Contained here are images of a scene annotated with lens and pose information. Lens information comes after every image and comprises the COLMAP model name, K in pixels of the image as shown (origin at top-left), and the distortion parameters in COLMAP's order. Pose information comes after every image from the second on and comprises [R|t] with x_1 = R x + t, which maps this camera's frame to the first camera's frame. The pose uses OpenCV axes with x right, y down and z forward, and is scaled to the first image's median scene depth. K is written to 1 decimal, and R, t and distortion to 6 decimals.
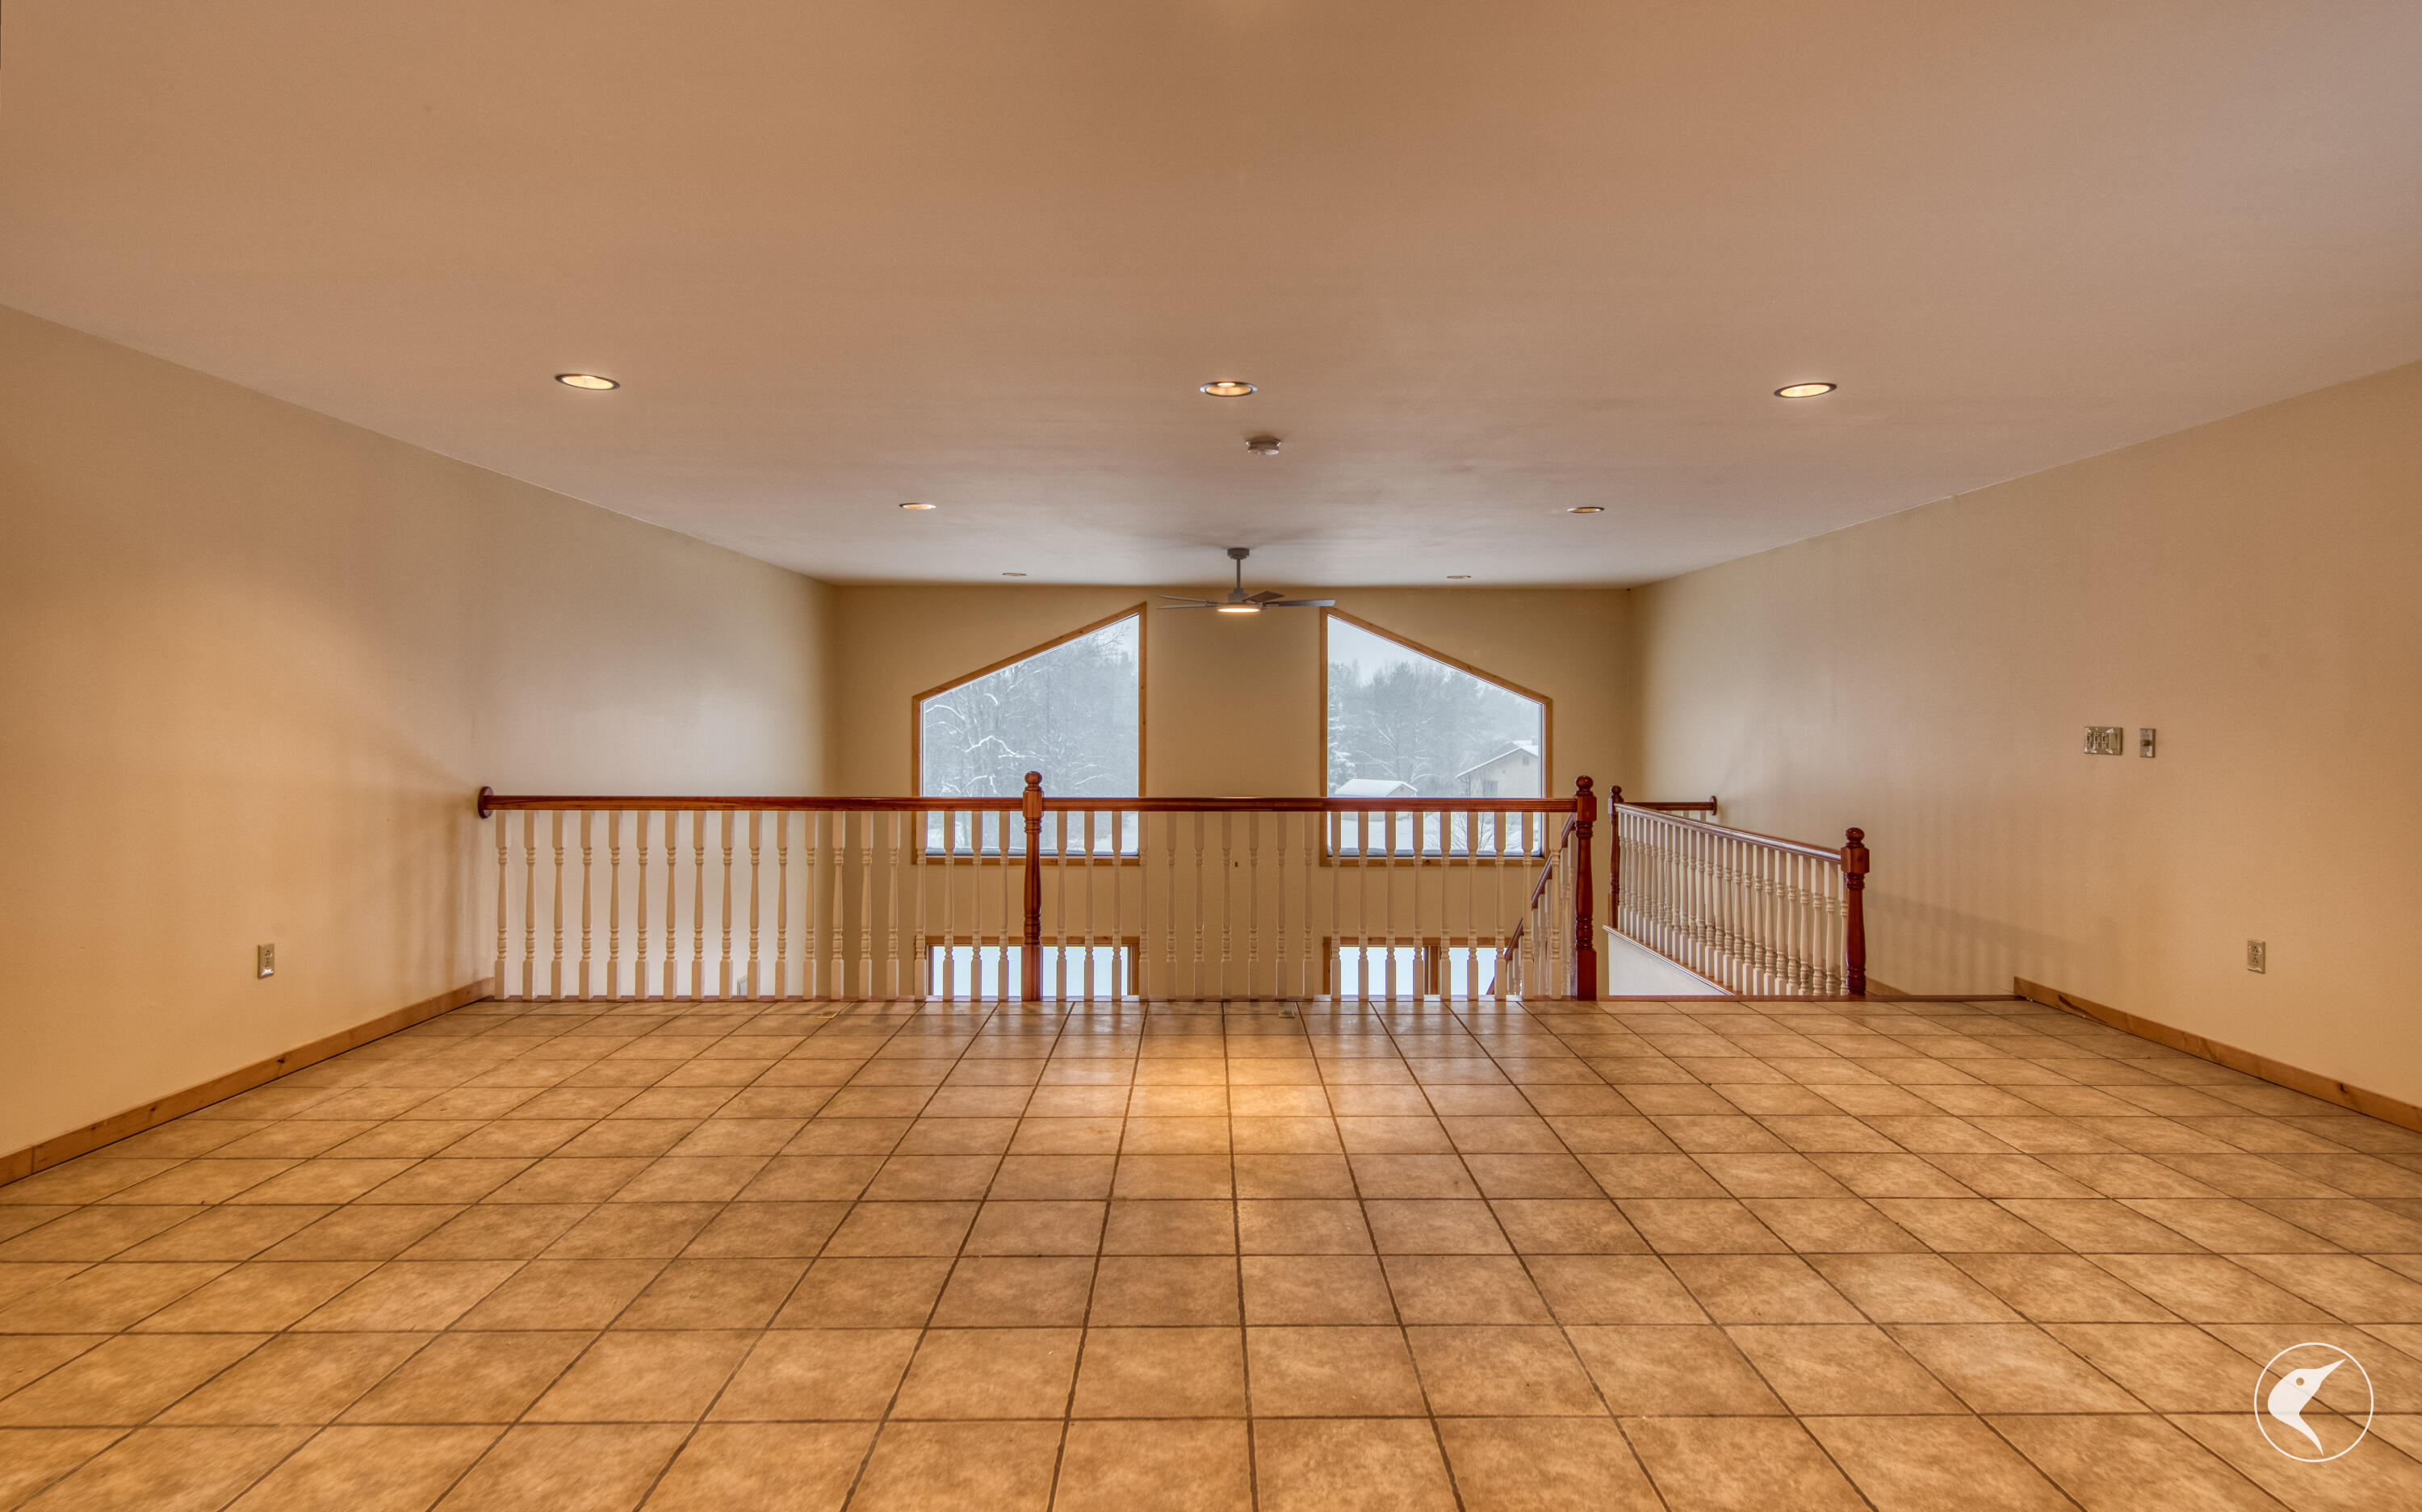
lens RADIAL K [[1250.5, 0, 1251.7], [0, 1250.5, 749.0], [0, 0, 1]] dist [0.012070, -0.002237]
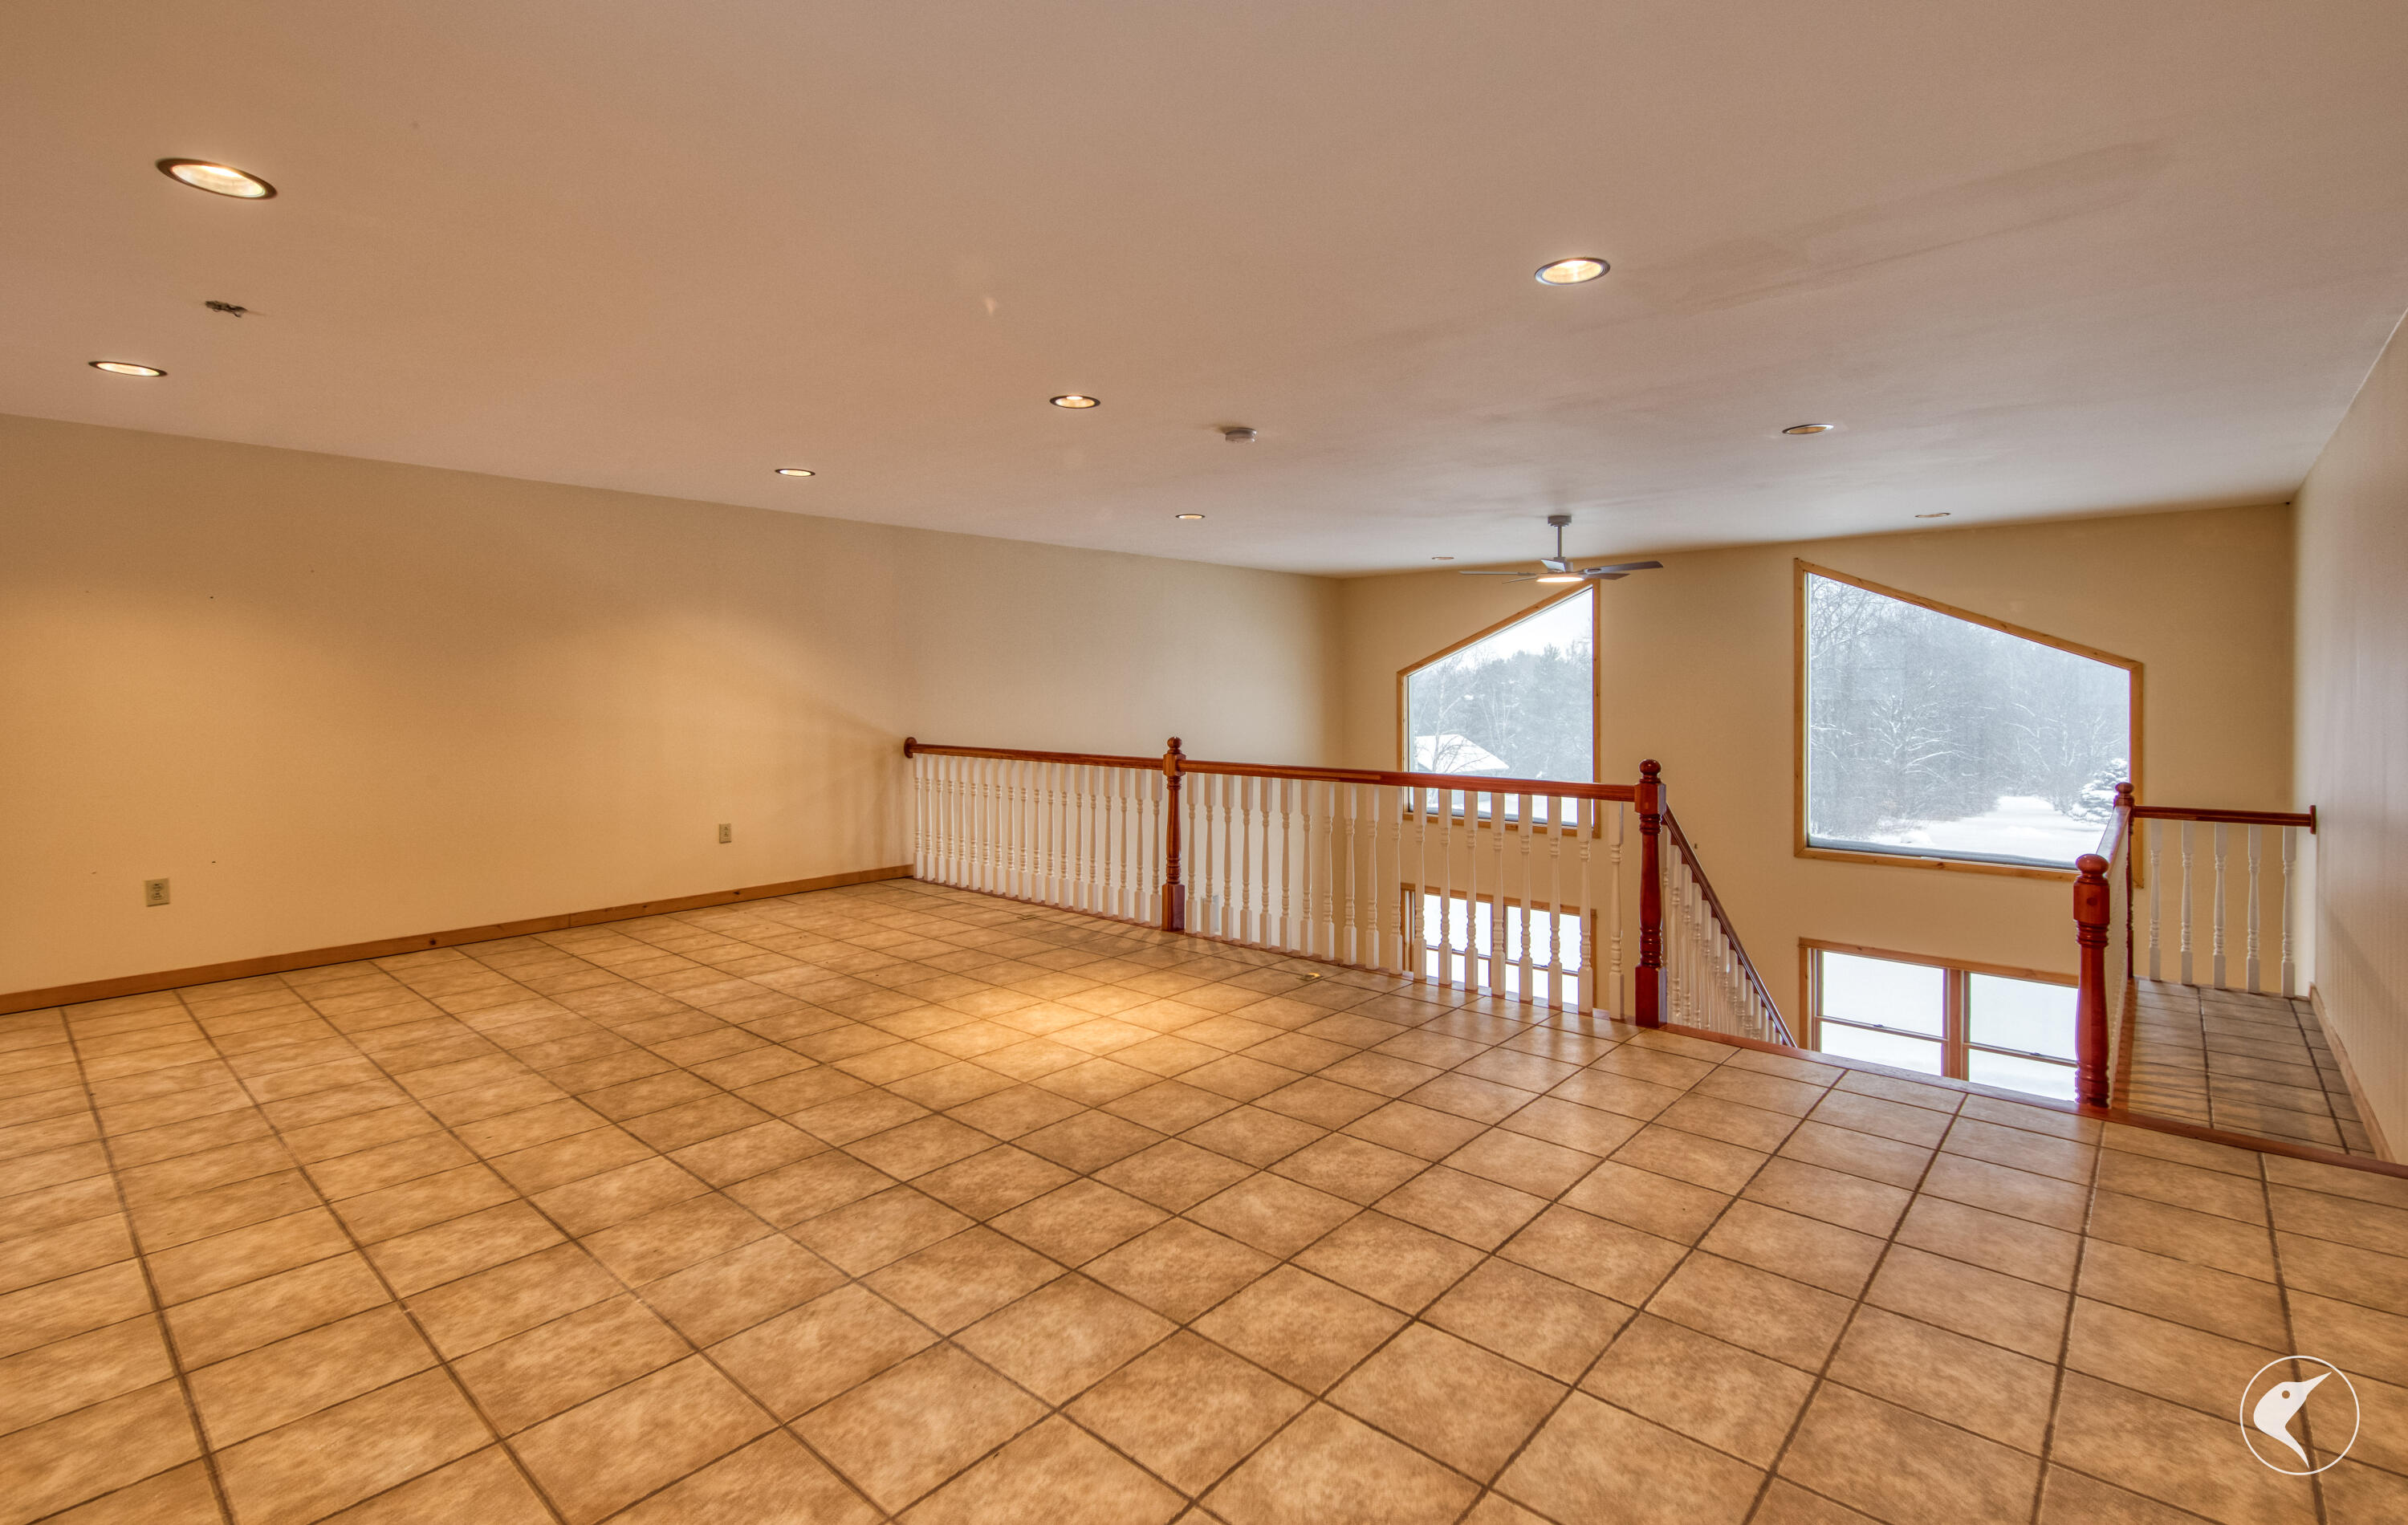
lens RADIAL K [[1121.3, 0, 1204.0], [0, 1121.3, 762.5], [0, 0, 1]] dist [0.020155, -0.015278]
pose [[0.732669, 0.042685, -0.679245, 0.625901], [-0.015403, 0.998816, 0.046153, -0.008271], [0.680411, -0.023353, 0.732459, 0.274866]]
